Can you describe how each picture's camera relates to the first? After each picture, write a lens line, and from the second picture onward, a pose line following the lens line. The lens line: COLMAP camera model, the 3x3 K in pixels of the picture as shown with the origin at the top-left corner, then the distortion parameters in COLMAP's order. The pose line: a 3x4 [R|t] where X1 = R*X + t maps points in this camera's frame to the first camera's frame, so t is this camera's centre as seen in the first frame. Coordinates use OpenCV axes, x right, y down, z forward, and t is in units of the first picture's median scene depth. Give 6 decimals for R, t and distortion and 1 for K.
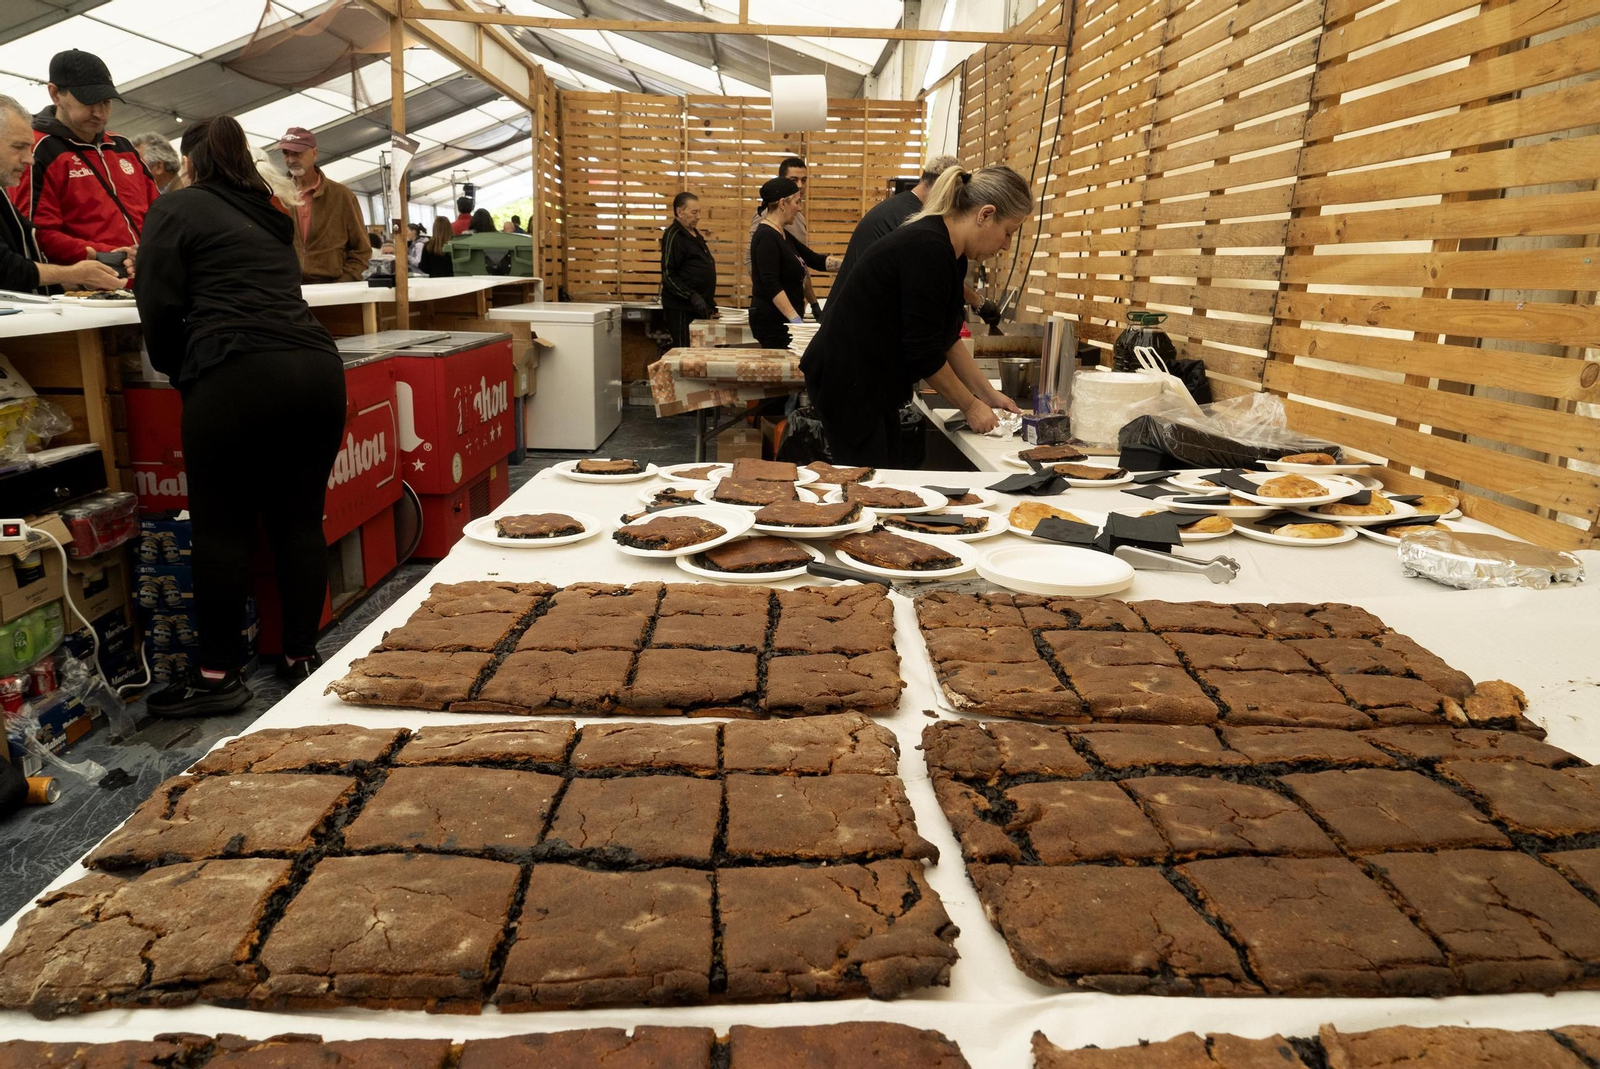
lens RADIAL K [[1102.2, 0, 800.0], [0, 1102.2, 534.5], [0, 0, 1]] dist [-0.008003, 0.000457]
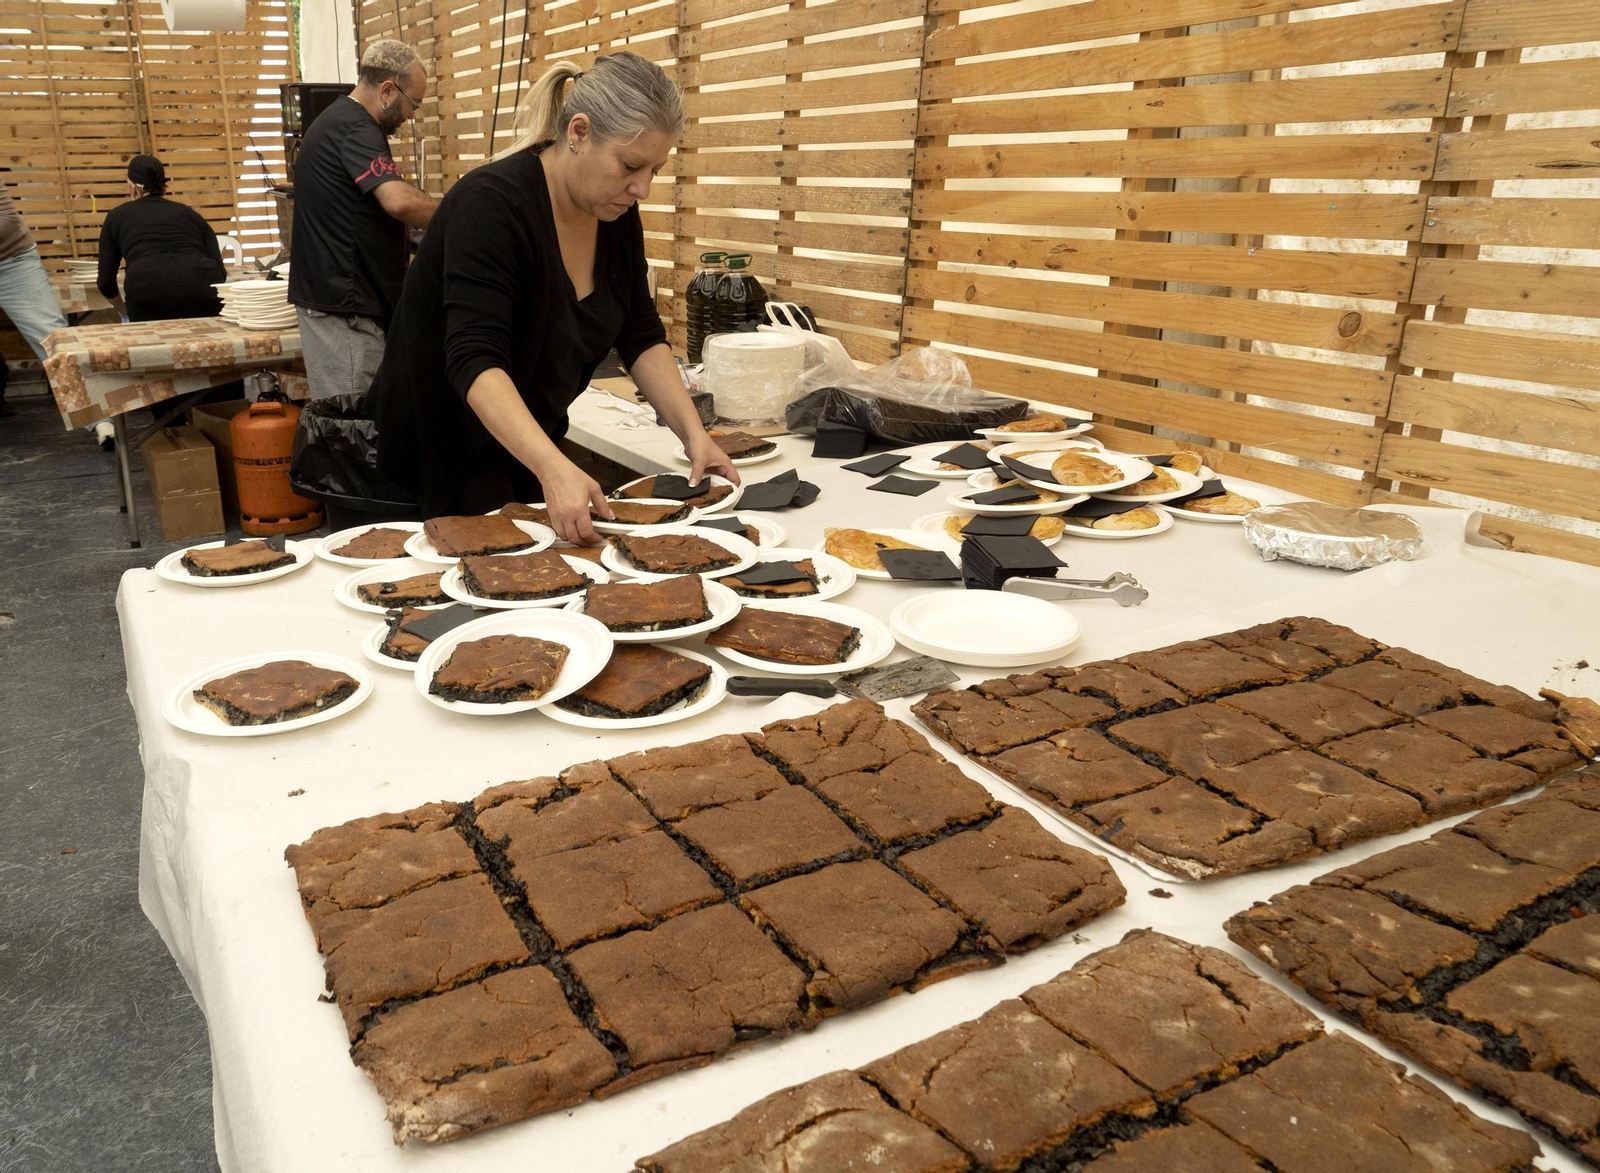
lens RADIAL K [[1280.1, 0, 800.0], [0, 1280.1, 586.5], [0, 0, 1]] dist [-0.017752, 0.000708]
pose [[0.901065, -0.164285, 0.401362, -0.163517], [0.137144, 0.985921, 0.095665, -0.064688], [-0.411428, -0.031156, 0.910910, 0.106686]]
